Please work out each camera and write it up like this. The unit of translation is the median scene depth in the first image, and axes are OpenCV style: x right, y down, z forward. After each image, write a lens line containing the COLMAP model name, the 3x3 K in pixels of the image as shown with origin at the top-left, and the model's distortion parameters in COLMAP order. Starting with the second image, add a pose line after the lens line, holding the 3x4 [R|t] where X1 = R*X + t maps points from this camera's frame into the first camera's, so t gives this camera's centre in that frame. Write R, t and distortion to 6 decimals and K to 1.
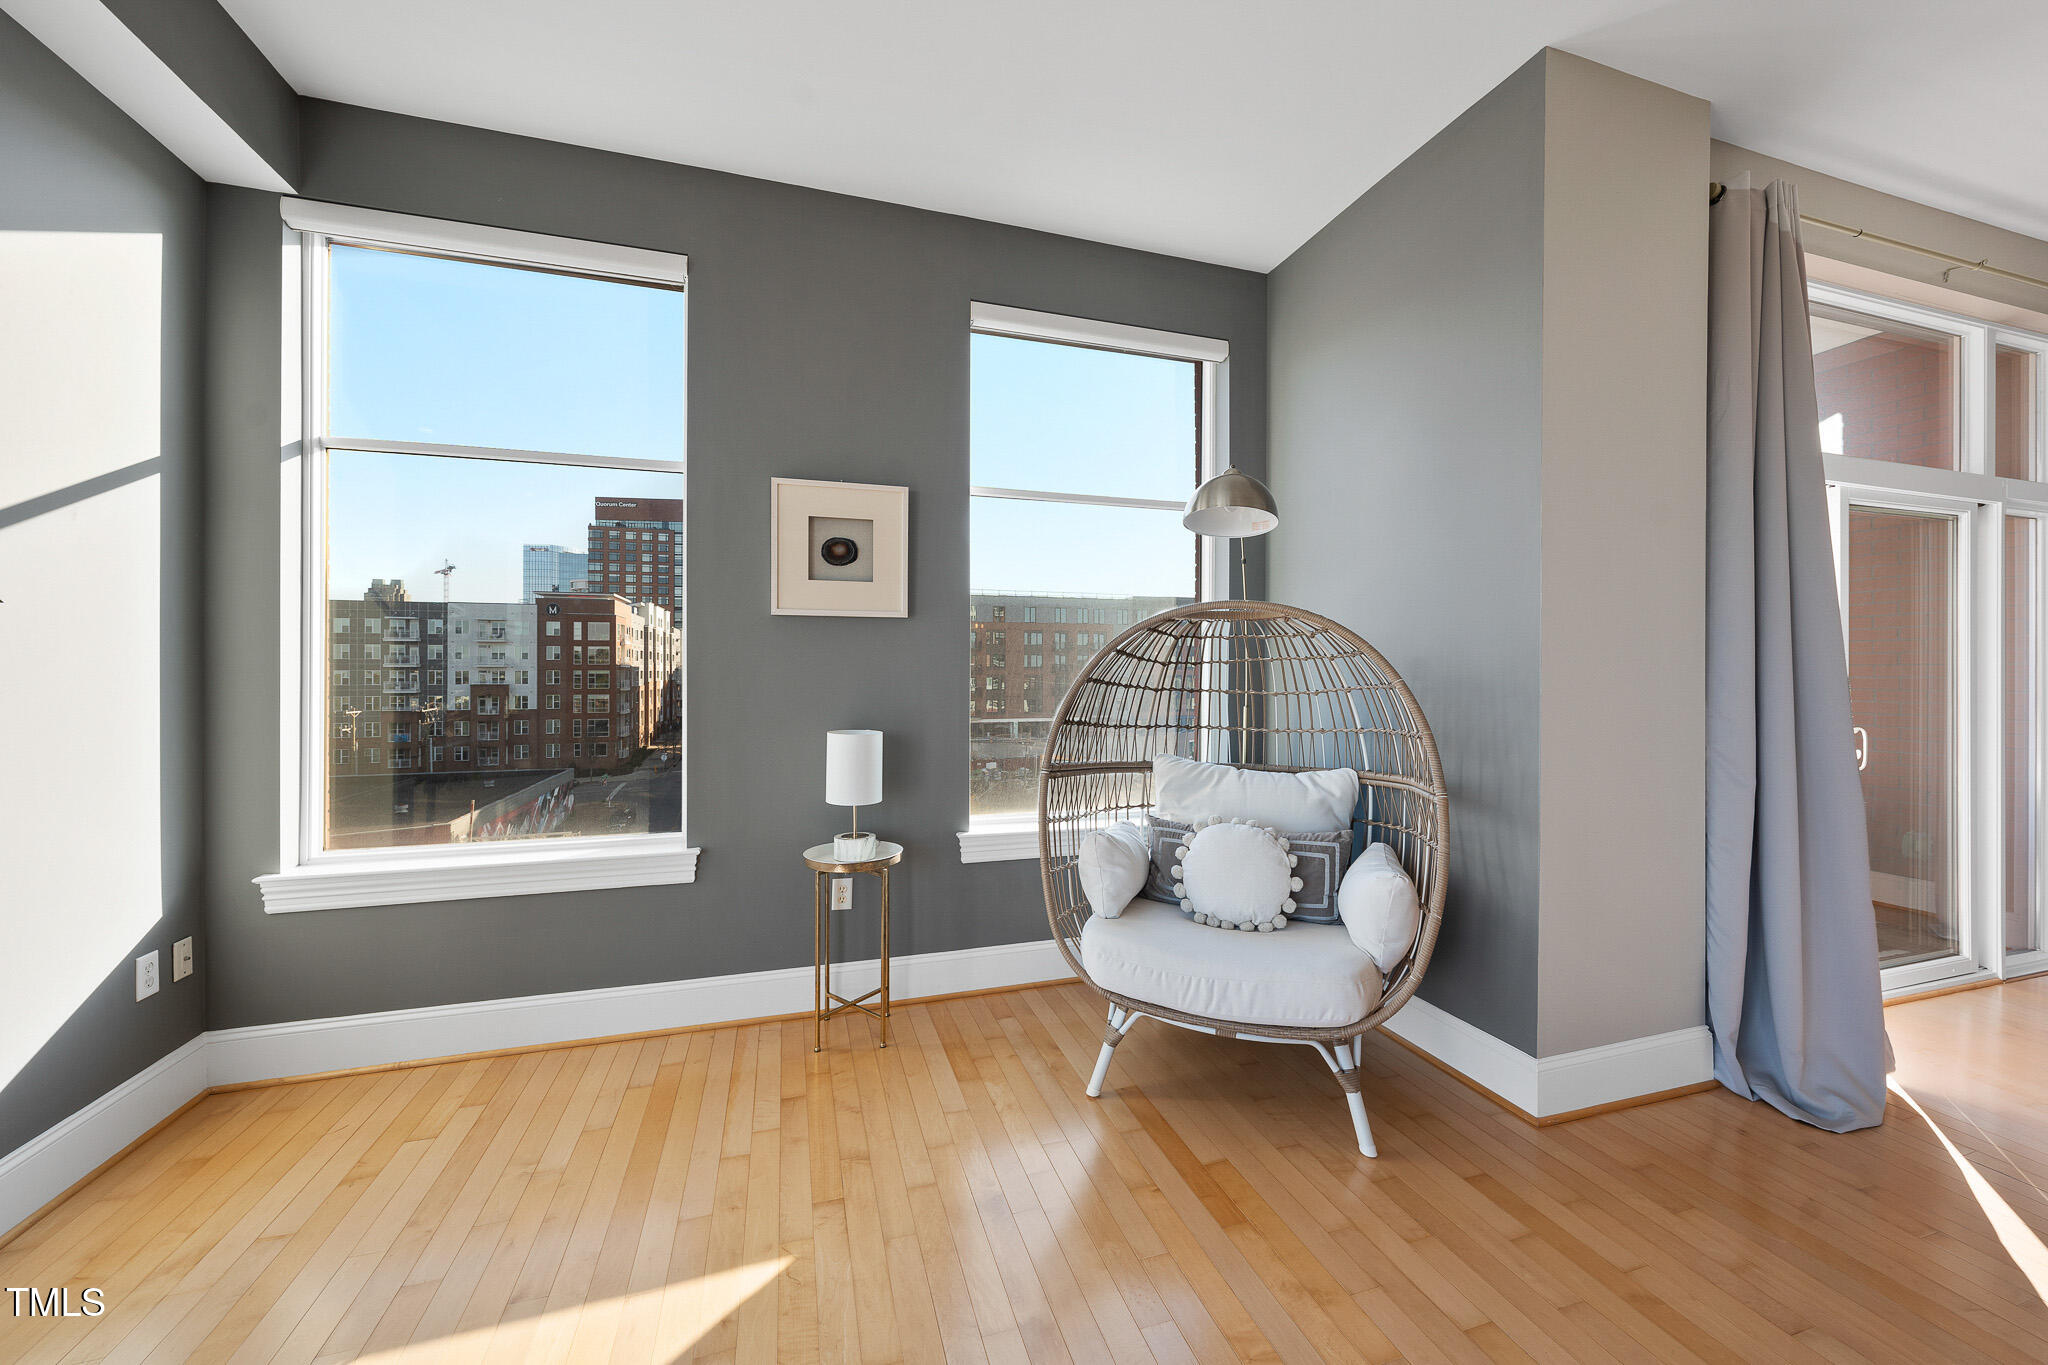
lens RADIAL K [[770.0, 0, 1032.4], [0, 770.0, 672.8], [0, 0, 1]] dist [-0.000690, -0.000155]
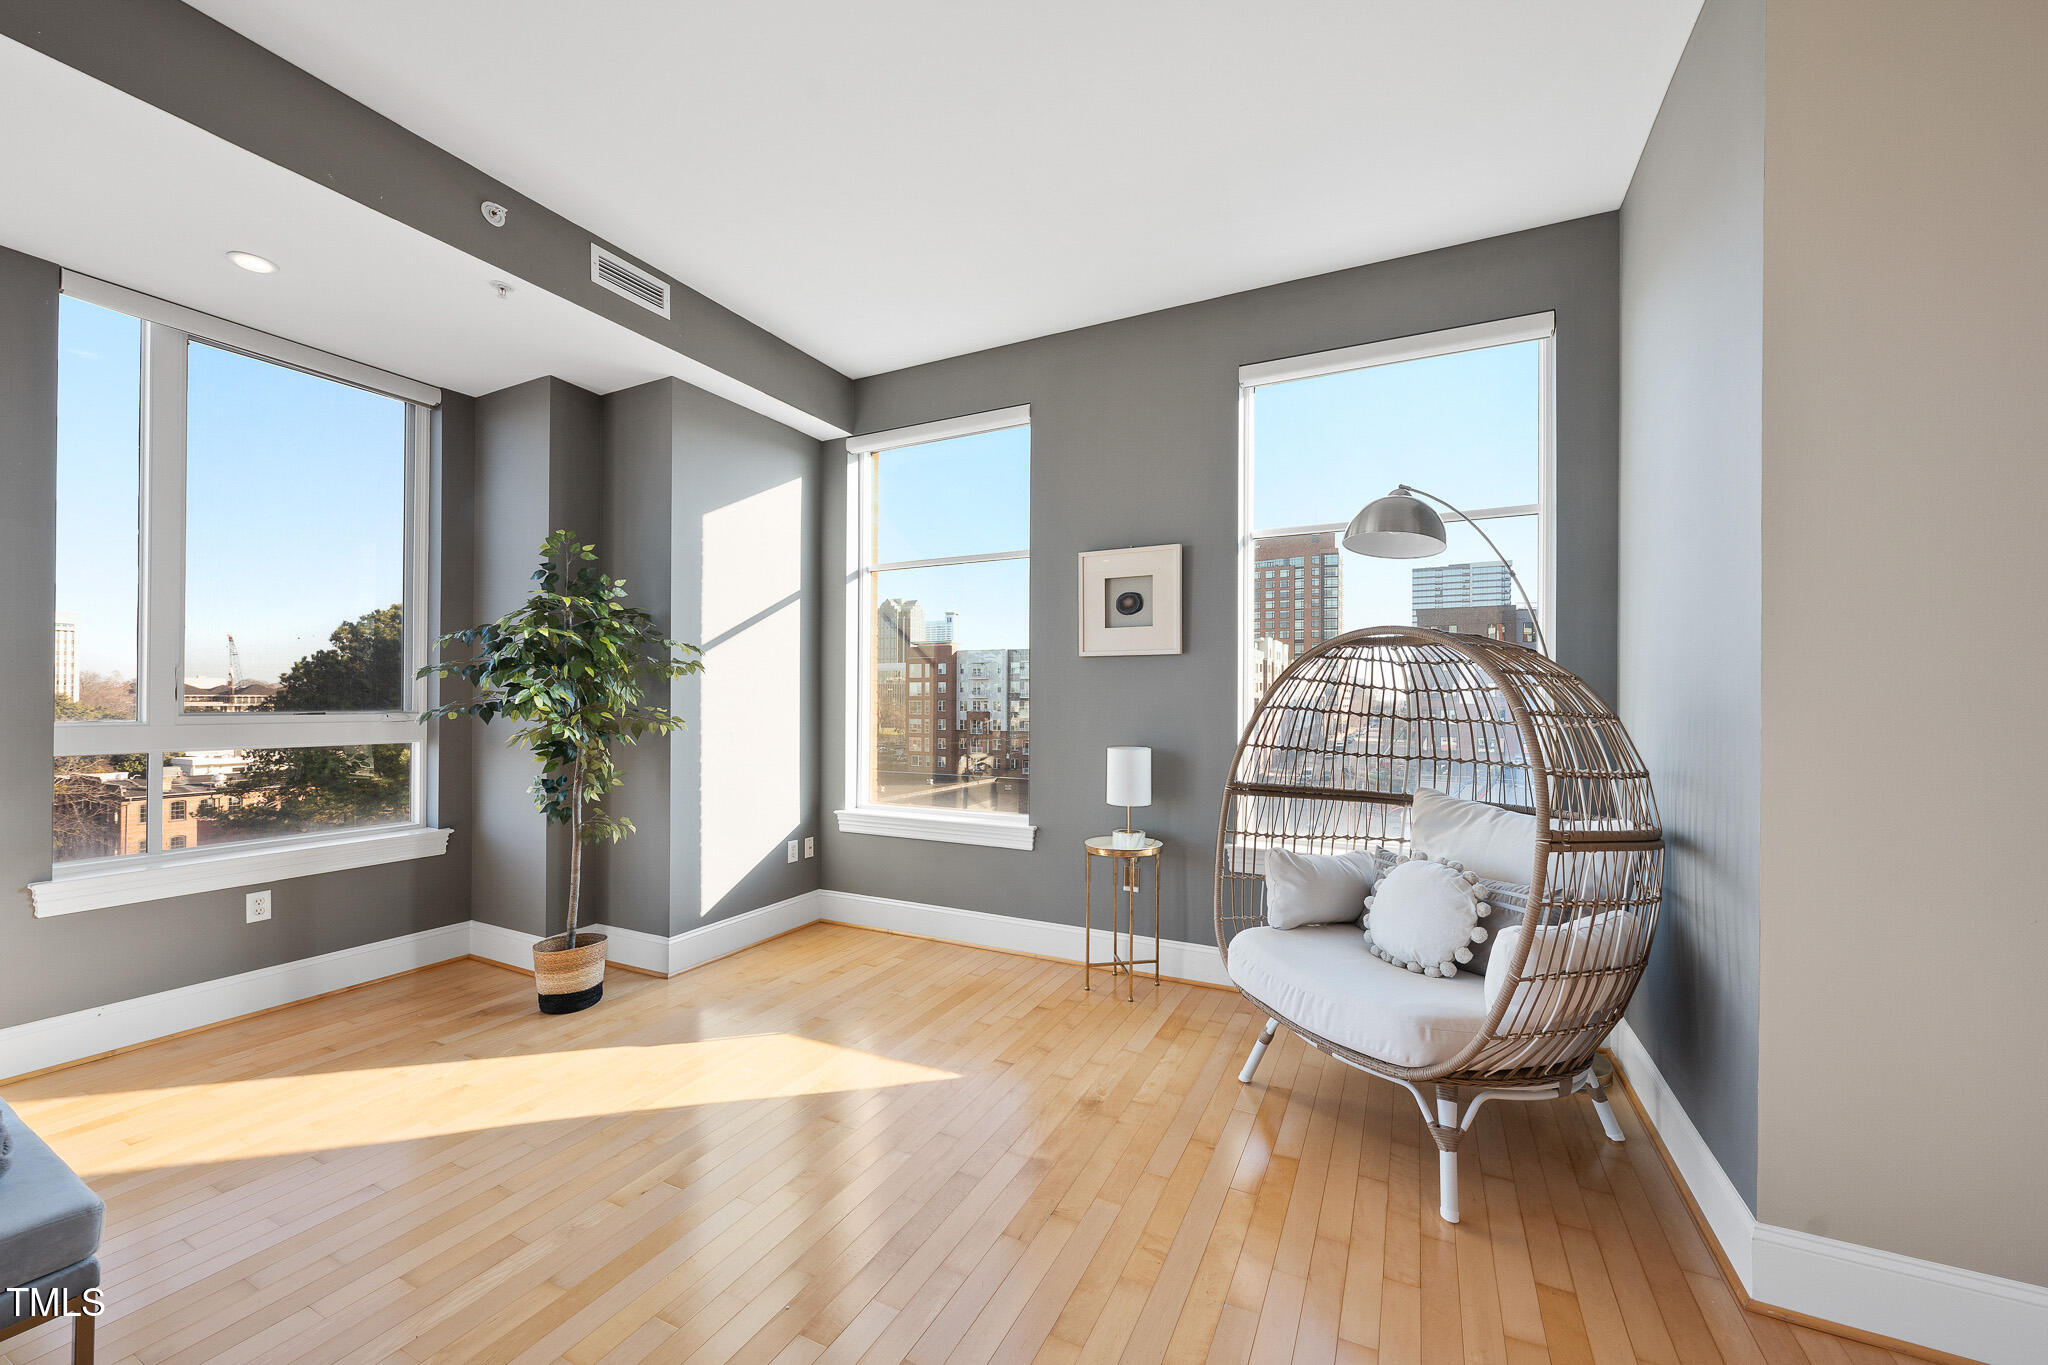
lens RADIAL K [[784.1, 0, 1026.4], [0, 784.1, 700.2], [0, 0, 1]] dist [-0.000130, 0.000046]
pose [[0.715699, 0.000827, -0.698408, 0.557501], [-0.004325, 0.999985, -0.003247, 0.004480], [0.698395, 0.005345, 0.715692, -0.026683]]
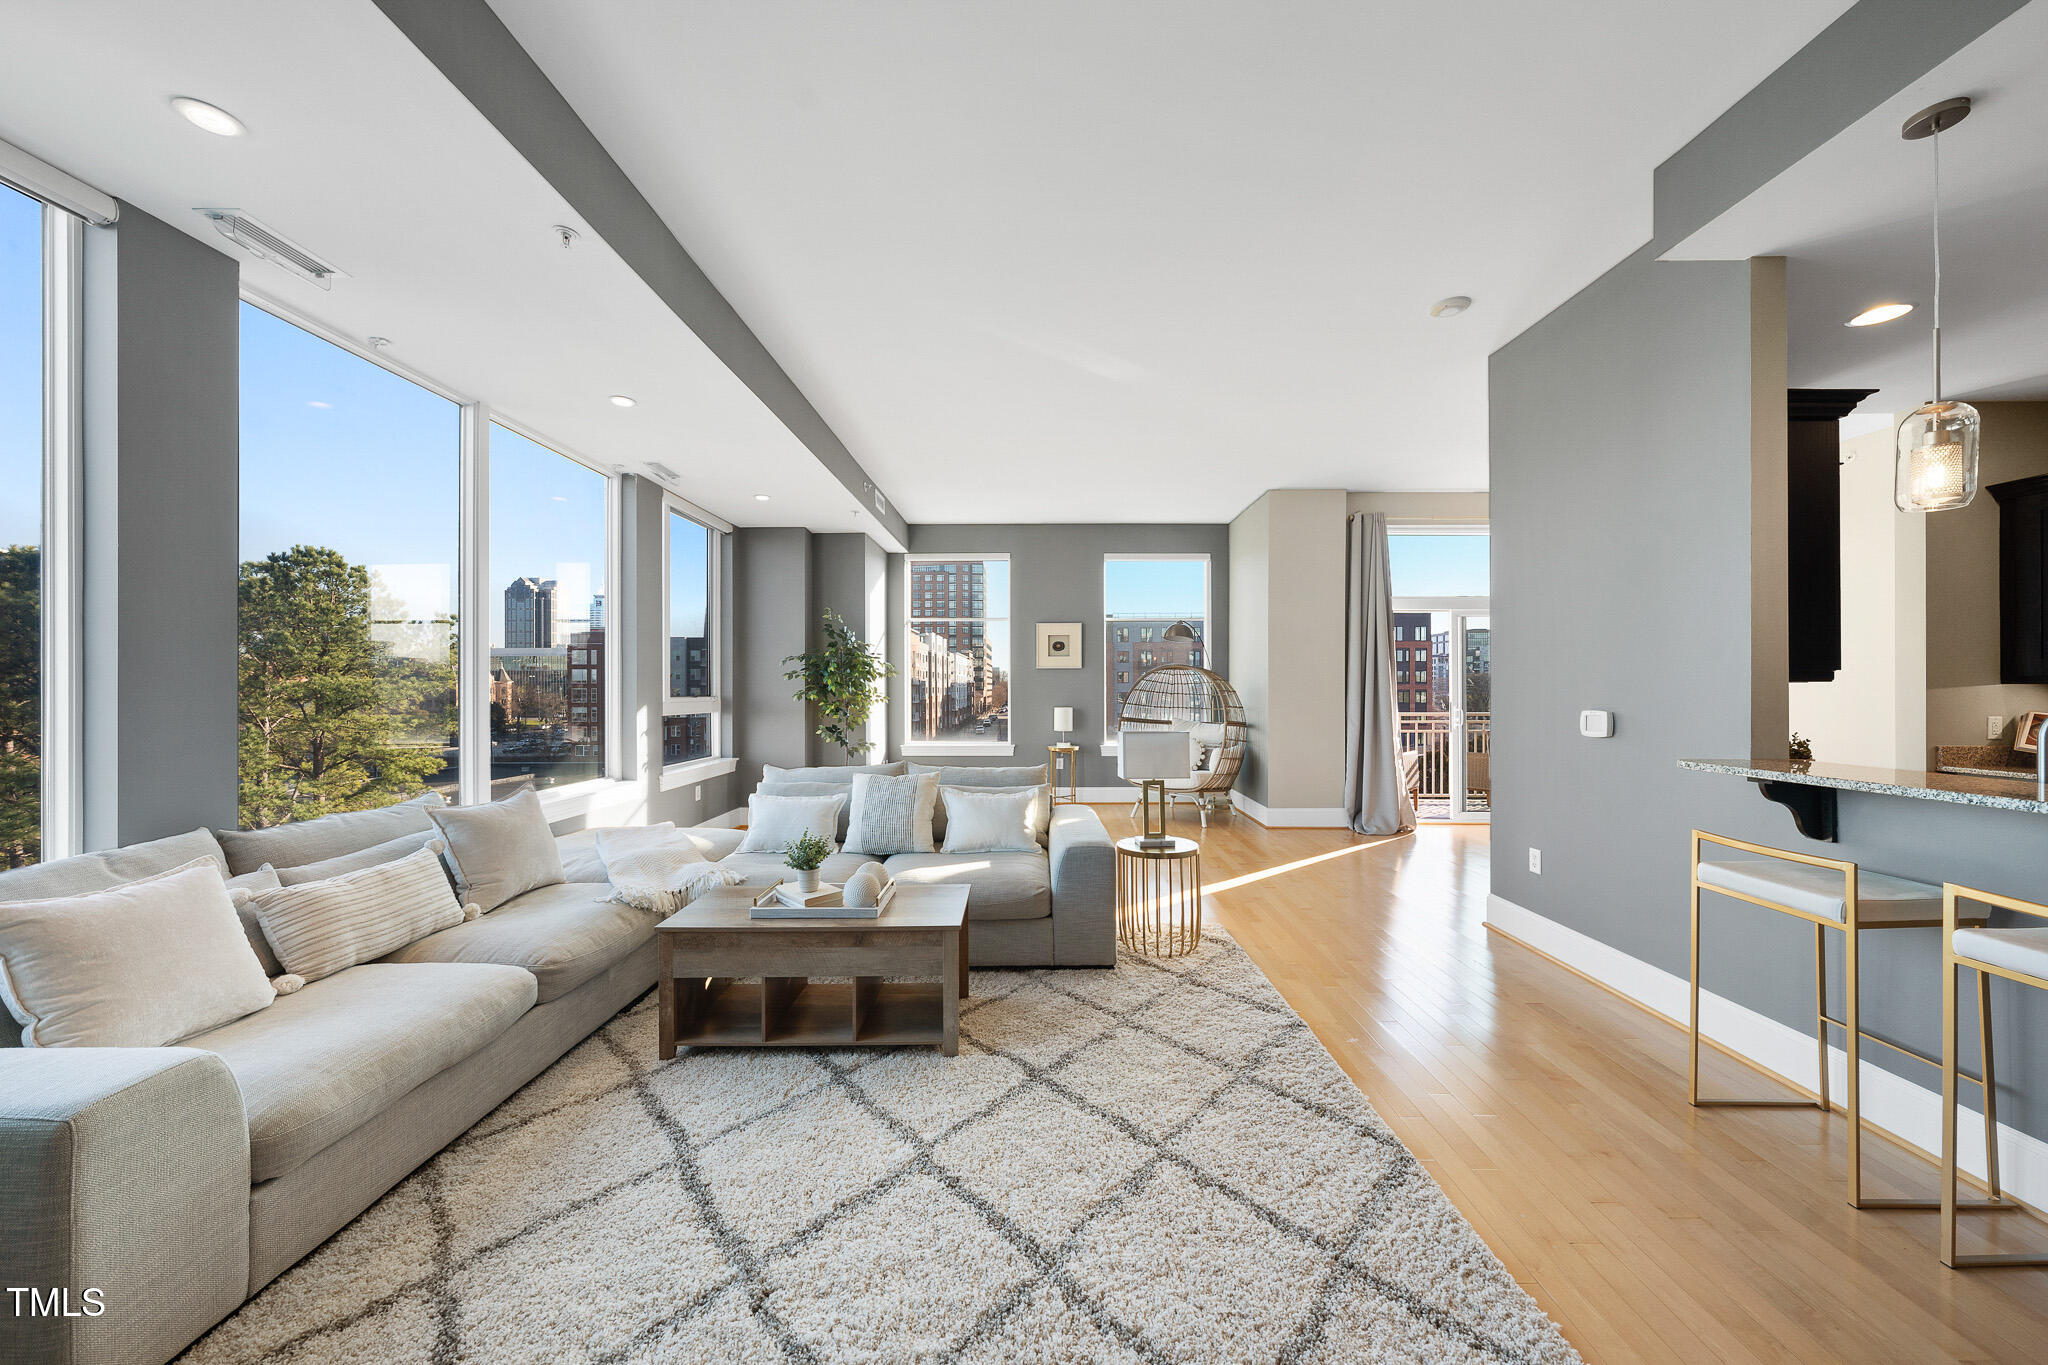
lens RADIAL K [[715.3, 0, 1024.0], [0, 715.3, 682.5], [0, 0, 1]] dist [0.001028, 0.000011]
pose [[0.947161, -0.005626, -0.320710, 0.534275], [0.003101, 0.999960, -0.008384, 0.002761], [0.320745, 0.006946, 0.947140, -1.736784]]
